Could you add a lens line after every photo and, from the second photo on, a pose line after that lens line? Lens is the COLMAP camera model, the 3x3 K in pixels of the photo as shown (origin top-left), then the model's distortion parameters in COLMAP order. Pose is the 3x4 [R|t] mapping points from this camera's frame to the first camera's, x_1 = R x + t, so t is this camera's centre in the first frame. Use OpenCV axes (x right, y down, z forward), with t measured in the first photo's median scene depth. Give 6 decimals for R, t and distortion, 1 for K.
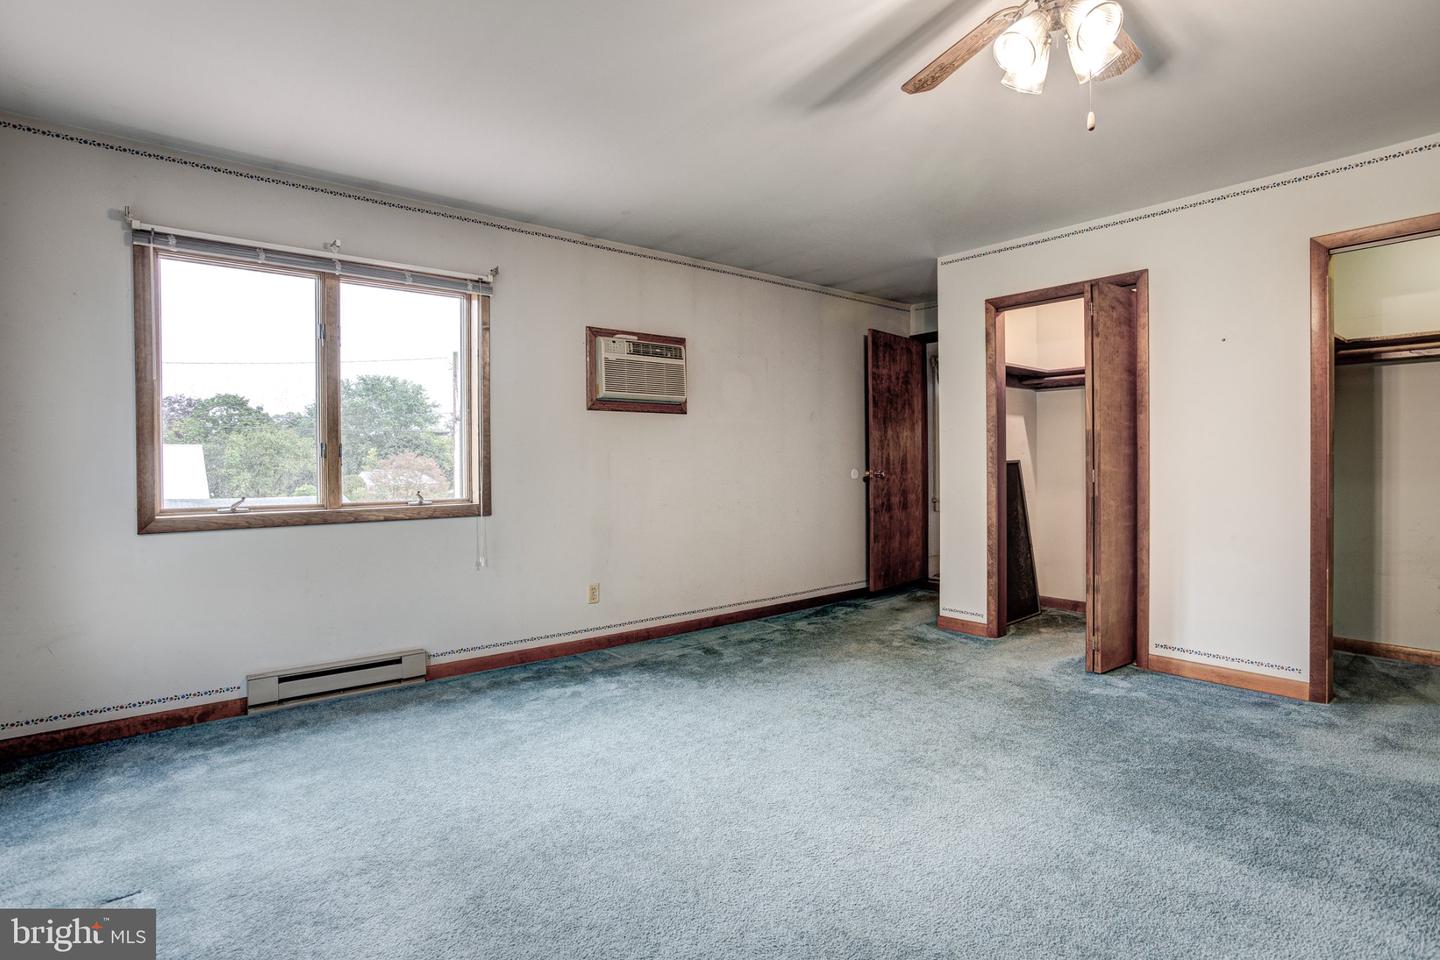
lens RADIAL K [[716.5, 0, 710.5], [0, 716.5, 476.6], [0, 0, 1]] dist [-0.075860, 0.042544]
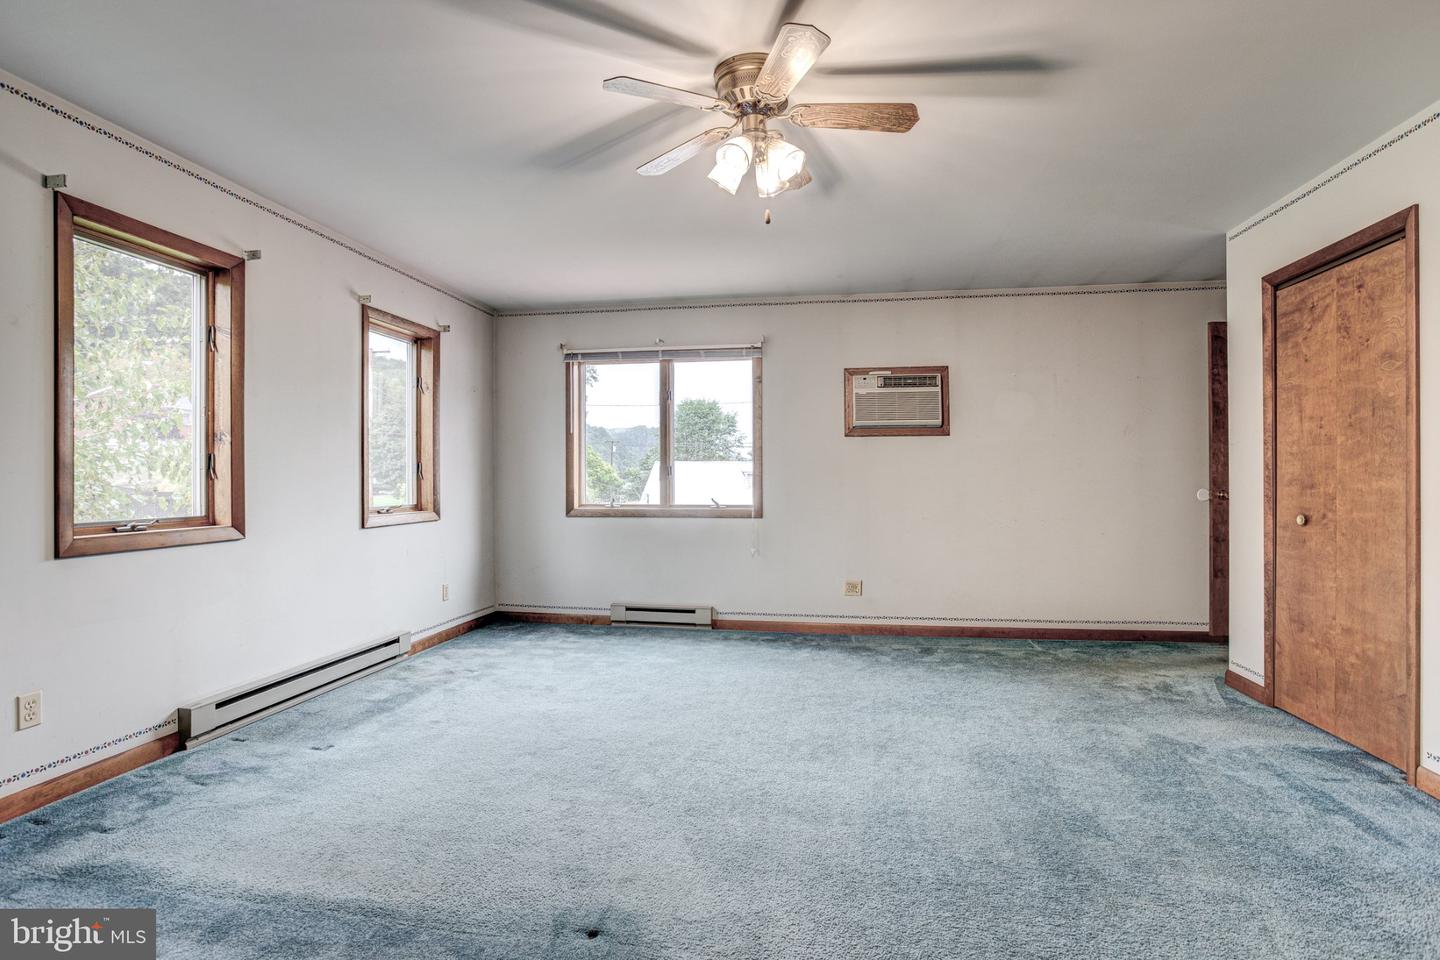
lens RADIAL K [[716.5, 0, 710.5], [0, 716.5, 476.6], [0, 0, 1]] dist [-0.075860, 0.042544]
pose [[0.653645, 0.005193, -0.756784, 0.605928], [-0.019417, 0.999762, -0.009910, -0.007939], [0.756552, 0.021172, 0.653590, 0.025623]]
